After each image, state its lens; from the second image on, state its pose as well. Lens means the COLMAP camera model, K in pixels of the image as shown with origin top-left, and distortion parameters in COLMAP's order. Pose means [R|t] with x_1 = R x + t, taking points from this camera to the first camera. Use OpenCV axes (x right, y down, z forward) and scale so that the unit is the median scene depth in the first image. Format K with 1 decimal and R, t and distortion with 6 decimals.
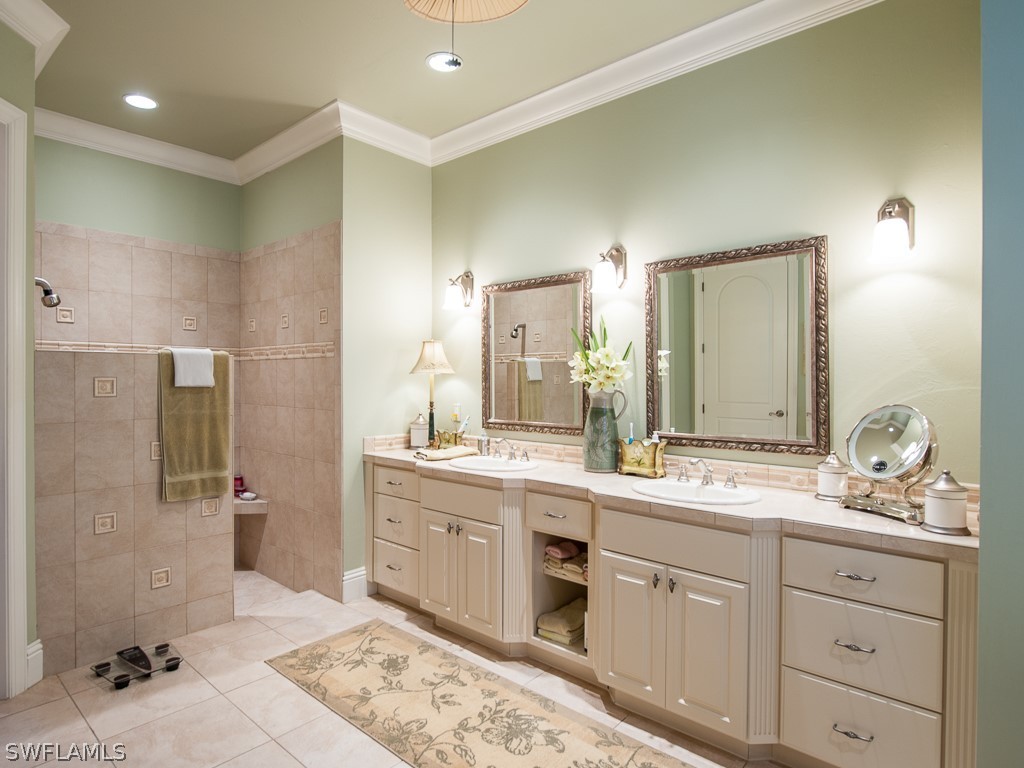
lens RADIAL K [[579.2, 0, 512.0], [0, 579.2, 384.0], [0, 0, 1]] dist [0.000374, 0.000138]
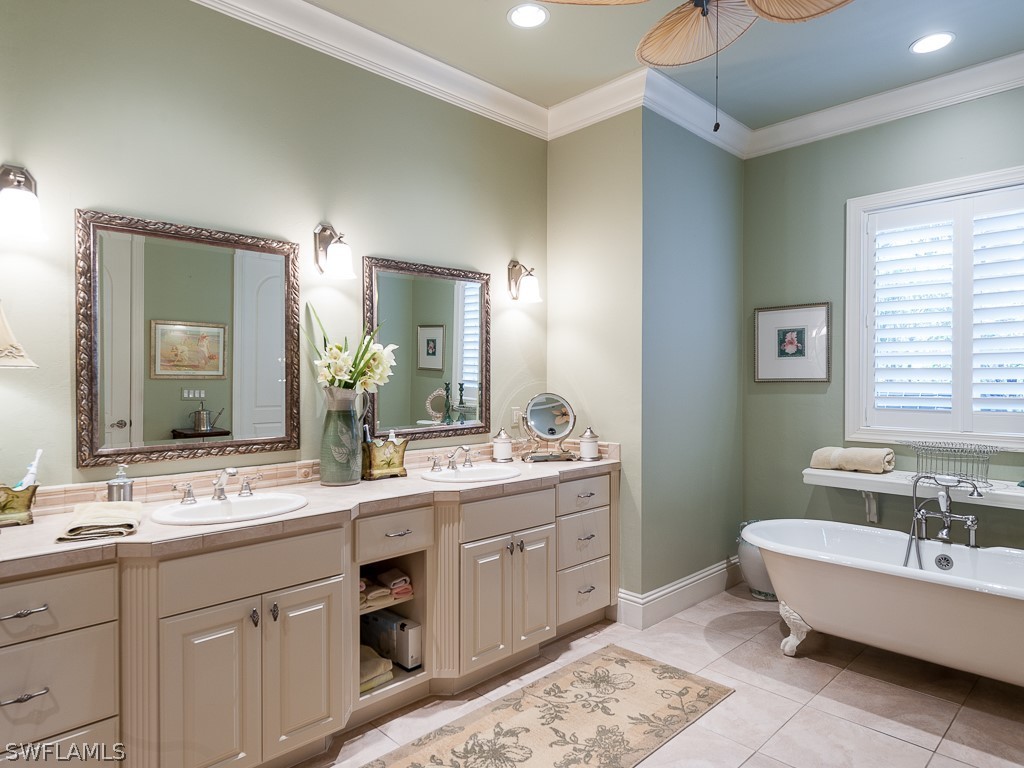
lens RADIAL K [[616.2, 0, 512.0], [0, 616.2, 384.0], [0, 0, 1]] dist [0.042600, -0.001264]
pose [[0.086444, -0.015490, 0.996136, -0.811875], [0.009958, 0.999843, 0.014684, -0.011445], [-0.996207, 0.008650, 0.086584, 0.718301]]
